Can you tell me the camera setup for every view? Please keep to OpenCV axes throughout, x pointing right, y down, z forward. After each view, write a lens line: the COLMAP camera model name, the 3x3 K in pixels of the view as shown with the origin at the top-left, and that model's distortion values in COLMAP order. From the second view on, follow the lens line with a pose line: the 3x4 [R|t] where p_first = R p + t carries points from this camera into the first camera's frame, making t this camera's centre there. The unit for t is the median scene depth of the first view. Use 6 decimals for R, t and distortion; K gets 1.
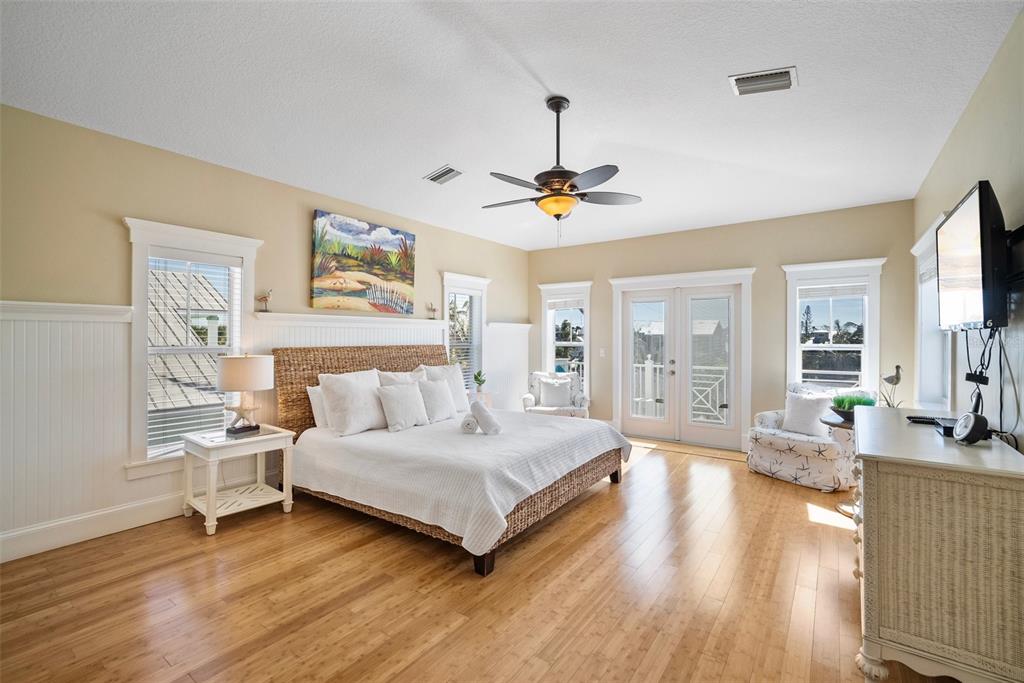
lens RADIAL K [[453.9, 0, 508.8], [0, 453.9, 335.4], [0, 0, 1]] dist [-0.012570, -0.000115]
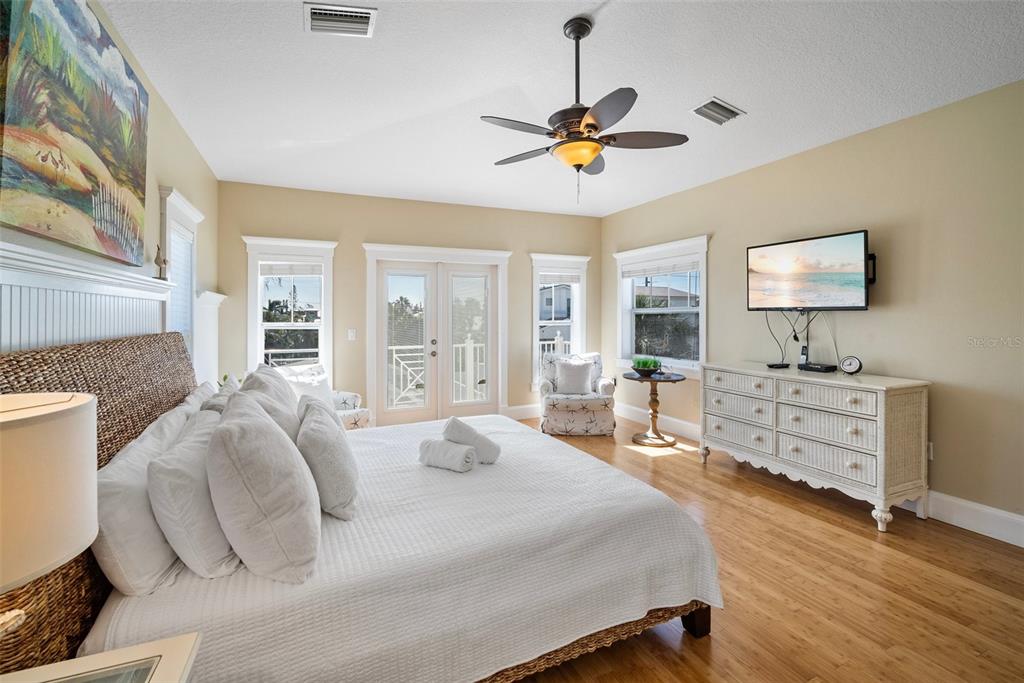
lens RADIAL K [[459.7, 0, 523.8], [0, 459.7, 312.9], [0, 0, 1]] dist [0.000114, -0.000003]
pose [[0.484246, 0.000778, 0.874932, -0.481640], [0.000975, 0.999999, -0.001429, 0.000356], [-0.874931, 0.001545, 0.484245, 0.497853]]
